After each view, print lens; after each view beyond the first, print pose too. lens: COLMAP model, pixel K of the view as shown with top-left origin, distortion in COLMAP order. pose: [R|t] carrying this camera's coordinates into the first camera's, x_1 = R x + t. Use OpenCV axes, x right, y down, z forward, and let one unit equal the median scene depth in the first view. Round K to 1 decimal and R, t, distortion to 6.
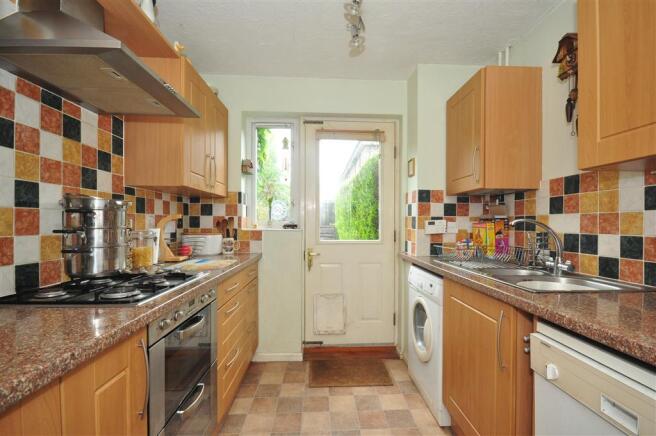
lens RADIAL K [[306.9, 0, 329.8], [0, 306.9, 221.2], [0, 0, 1]] dist [0.002531, -0.002199]
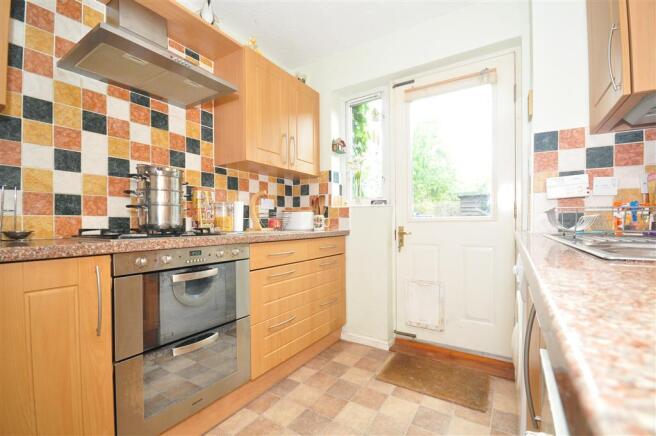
lens RADIAL K [[287.5, 0, 326.9], [0, 287.5, 220.8], [0, 0, 1]] dist [-0.000275, -0.001787]
pose [[0.819587, -0.009339, -0.572878, 0.275540], [0.009112, 0.999953, -0.003264, 0.084866], [0.572882, -0.002545, 0.819634, 0.232302]]
